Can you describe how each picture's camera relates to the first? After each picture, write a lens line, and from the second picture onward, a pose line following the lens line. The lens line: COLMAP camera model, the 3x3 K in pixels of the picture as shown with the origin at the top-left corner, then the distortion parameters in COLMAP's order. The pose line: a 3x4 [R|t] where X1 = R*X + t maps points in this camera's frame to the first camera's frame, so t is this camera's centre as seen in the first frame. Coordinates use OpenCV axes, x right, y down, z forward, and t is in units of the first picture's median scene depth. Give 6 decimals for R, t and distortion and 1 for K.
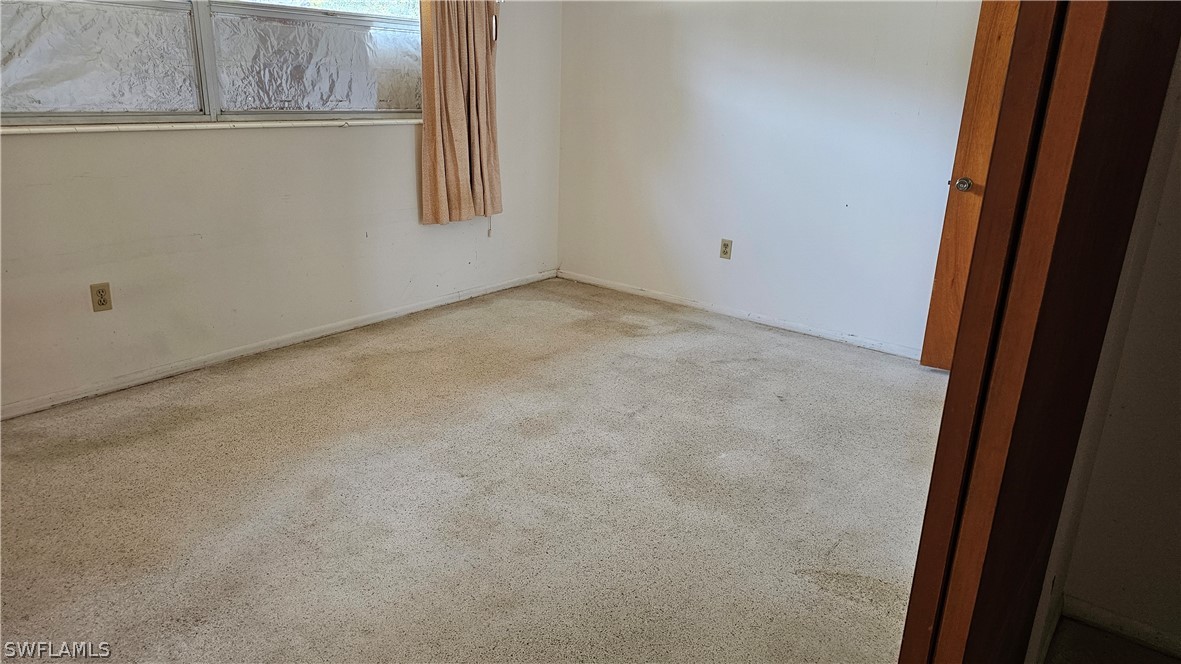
lens RADIAL K [[788.7, 0, 590.5], [0, 788.7, 332.0], [0, 0, 1]] dist [0.048757, -0.067829]
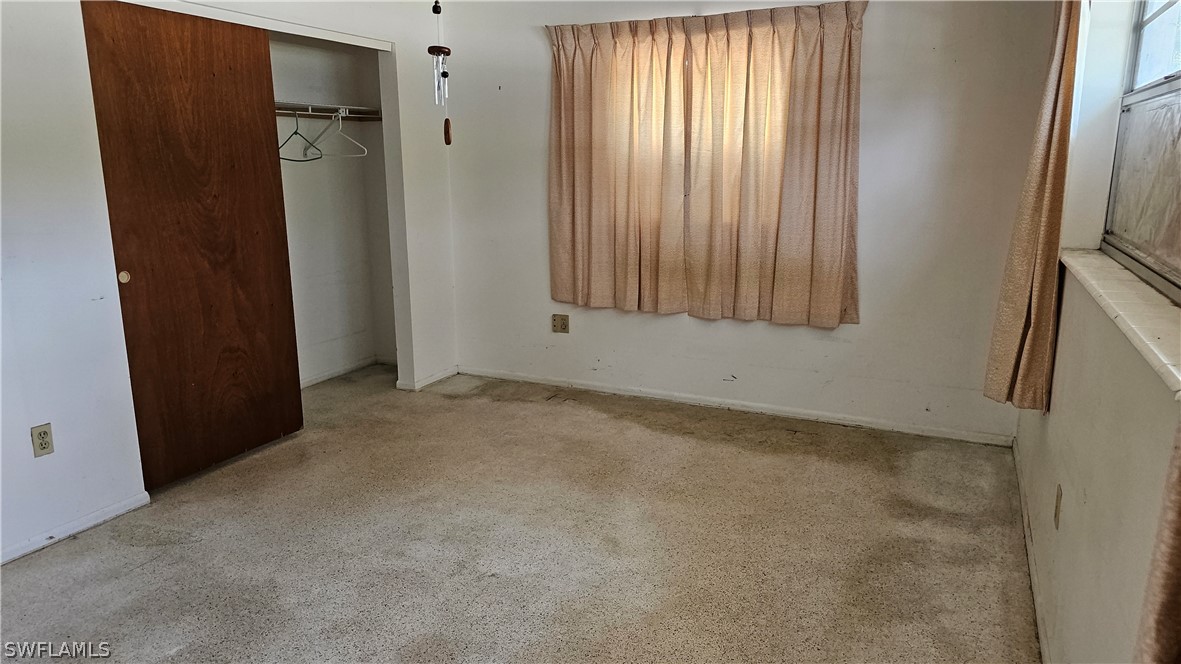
lens RADIAL K [[788.7, 0, 590.5], [0, 788.7, 332.0], [0, 0, 1]] dist [0.048757, -0.067829]
pose [[-0.973462, 0.013588, -0.228446, -0.059226], [-0.101645, 0.868696, 0.484804, -0.583998], [0.205038, 0.495158, -0.844262, 1.741923]]
